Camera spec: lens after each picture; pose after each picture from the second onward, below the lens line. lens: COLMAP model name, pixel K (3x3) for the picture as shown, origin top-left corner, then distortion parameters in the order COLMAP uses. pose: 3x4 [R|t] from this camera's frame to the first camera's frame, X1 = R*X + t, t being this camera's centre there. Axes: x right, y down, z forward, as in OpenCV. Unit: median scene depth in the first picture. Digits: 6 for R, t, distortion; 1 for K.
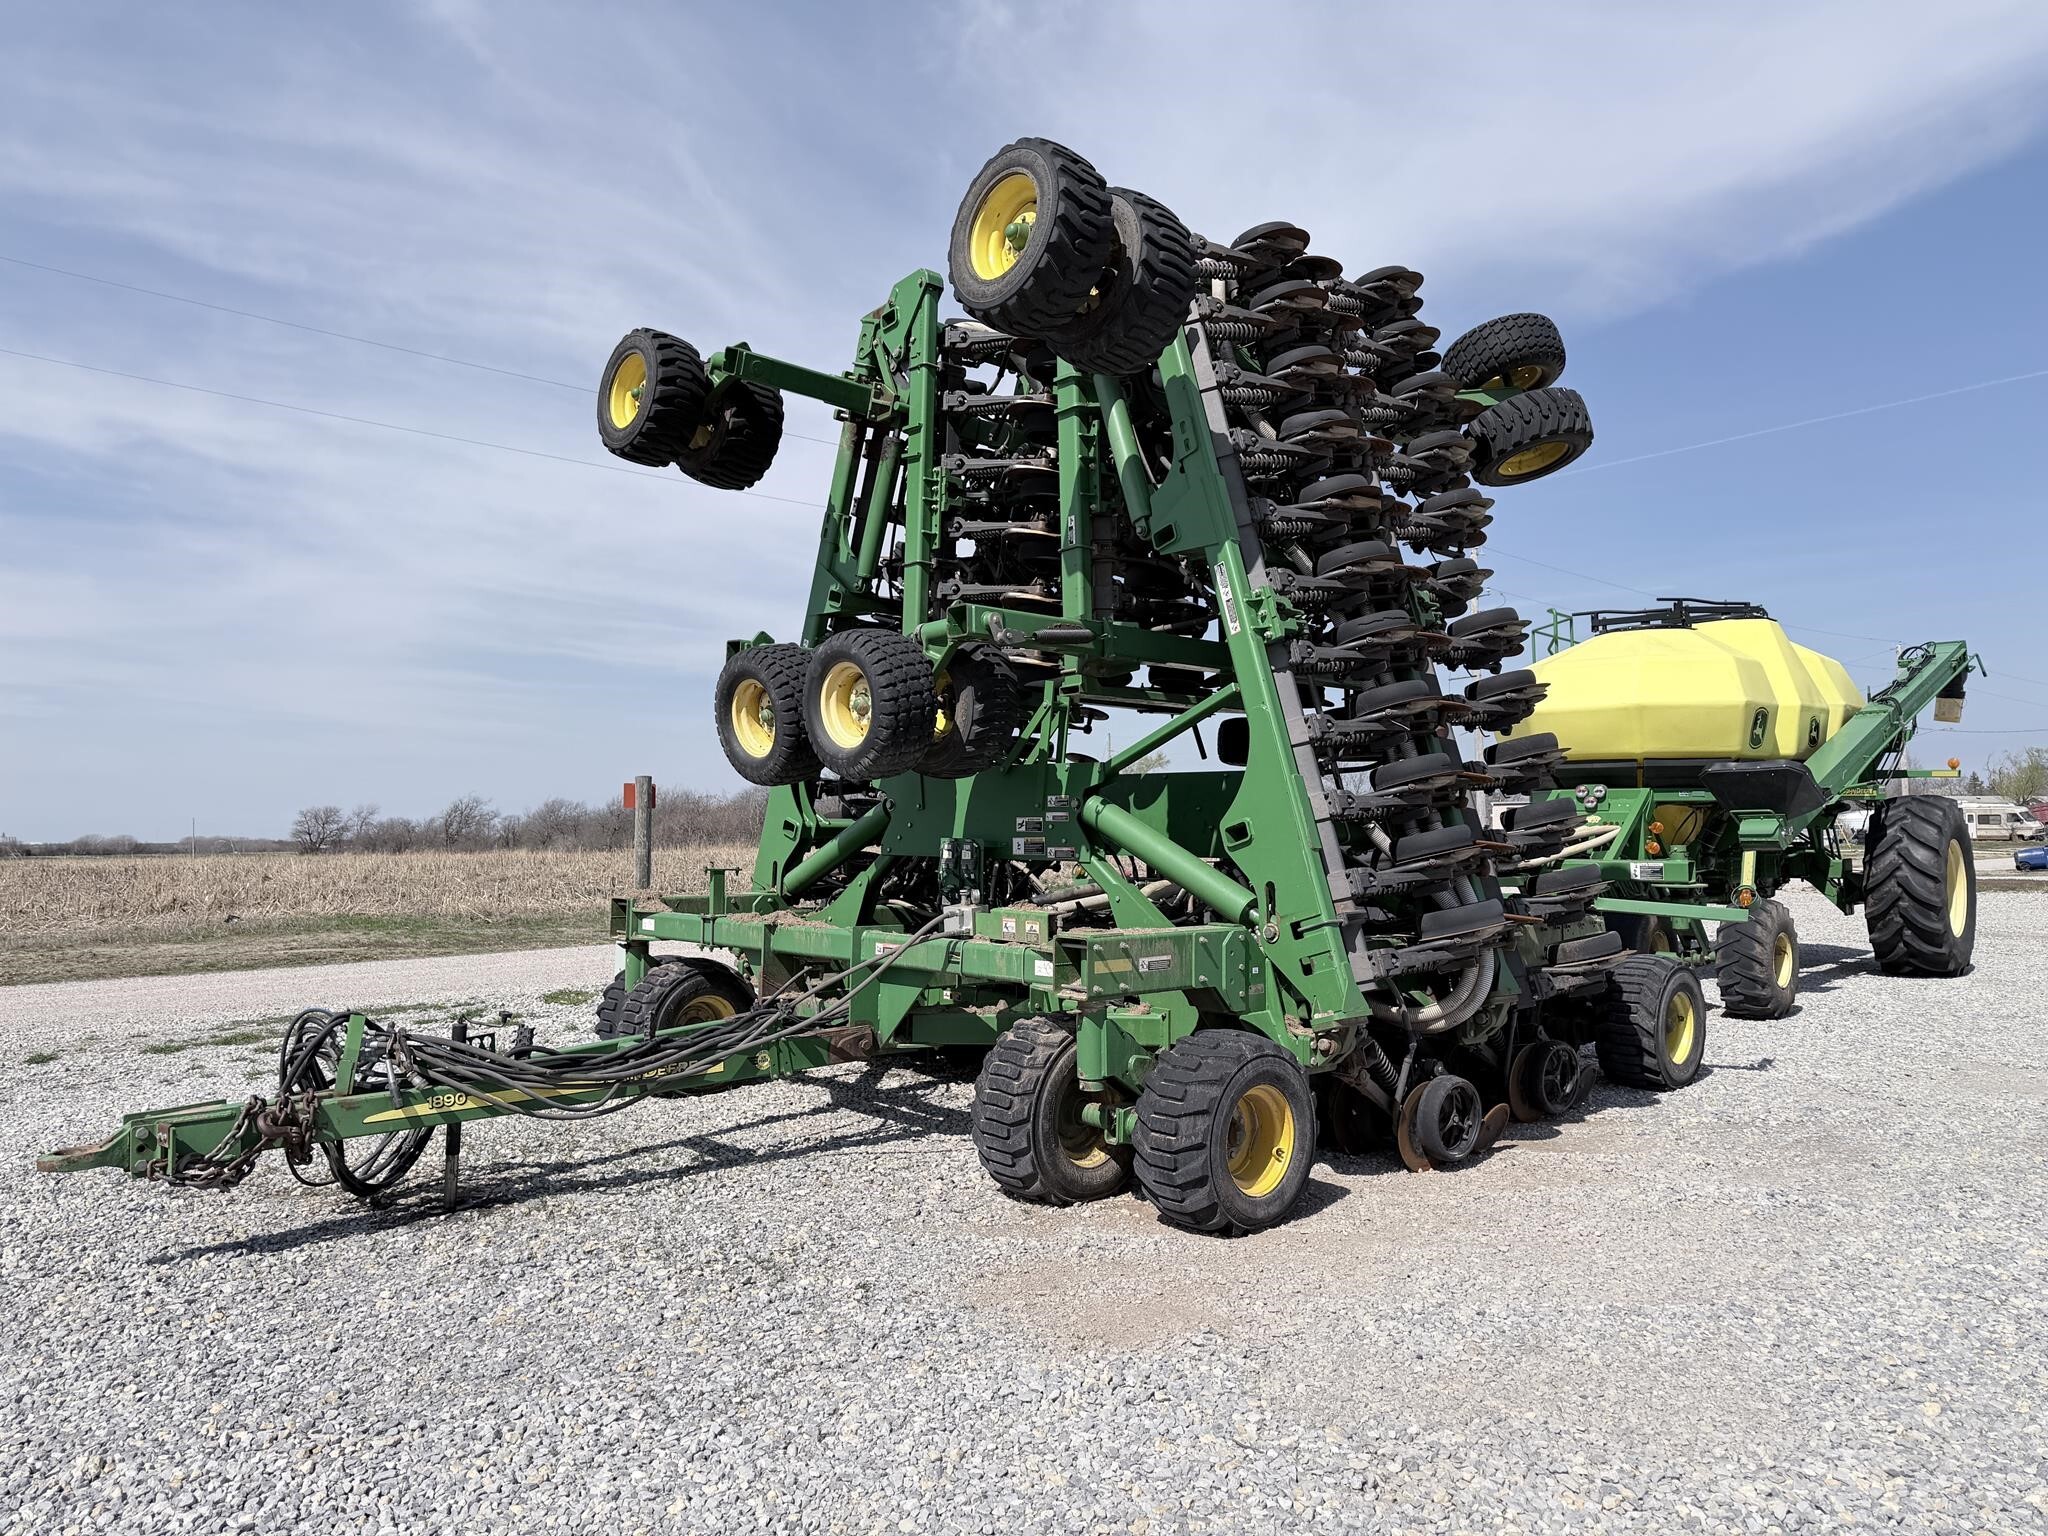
lens RADIAL K [[1464.1, 0, 1017.3], [0, 1464.1, 766.7], [0, 0, 1]] dist [0.003852, -0.006741]
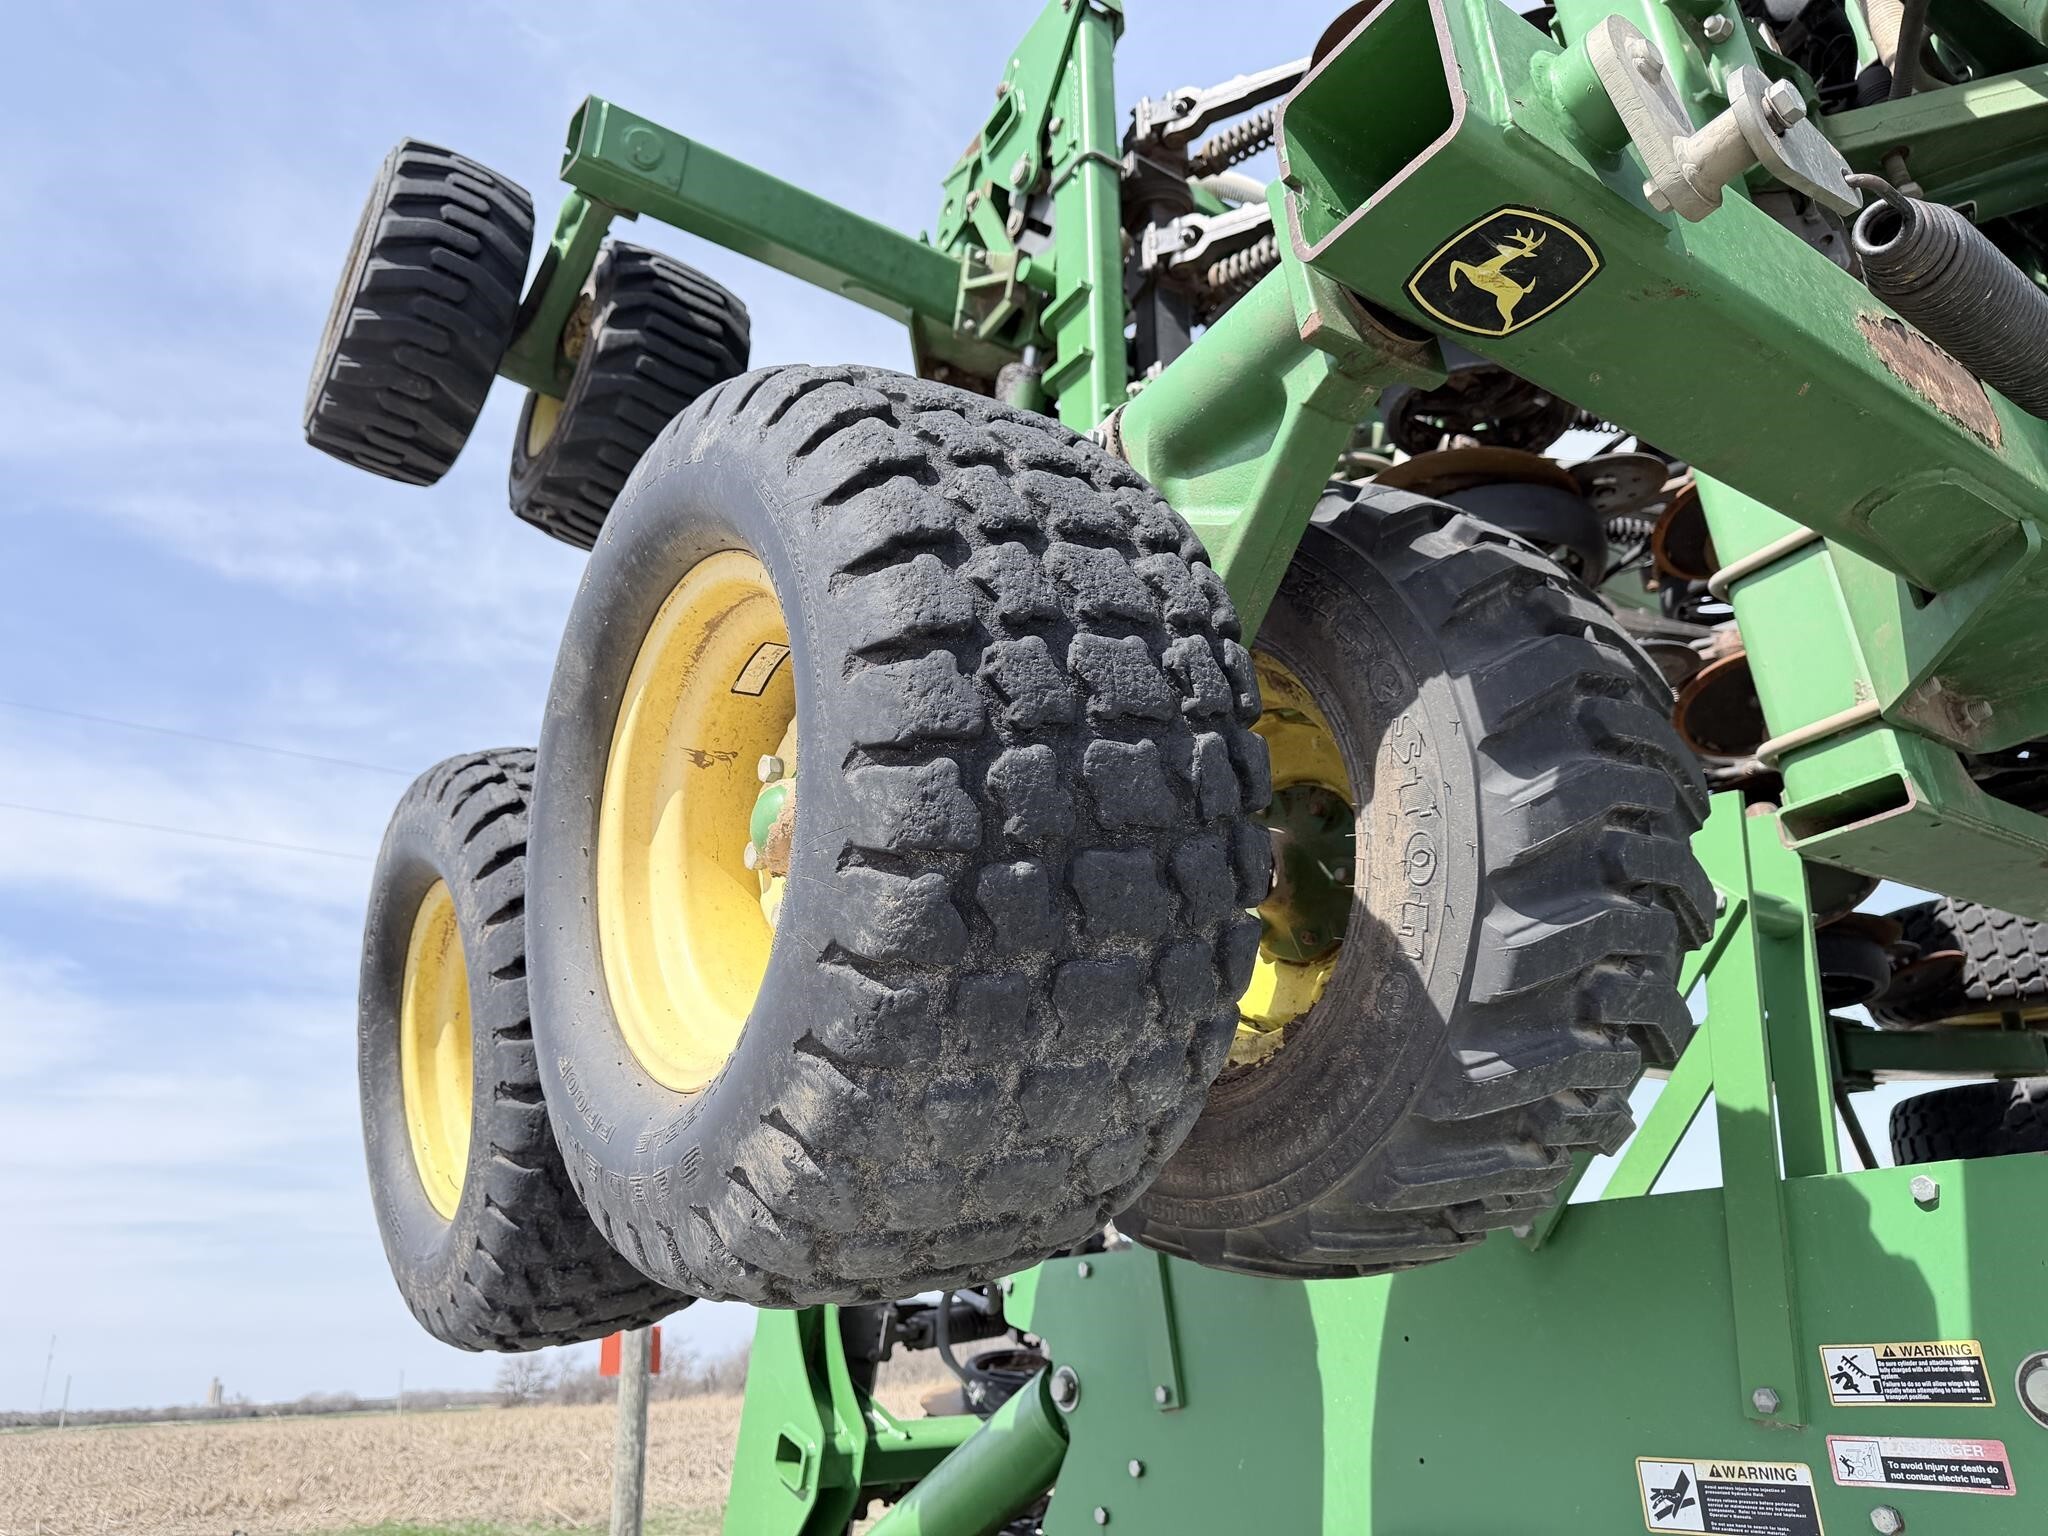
lens RADIAL K [[1464.1, 0, 1017.3], [0, 1464.1, 766.7], [0, 0, 1]] dist [0.003852, -0.006741]
pose [[0.988272, -0.090991, -0.122633, -0.049244], [0.045289, 0.941599, -0.333677, 0.006473], [0.145833, 0.324210, 0.934677, 0.687432]]
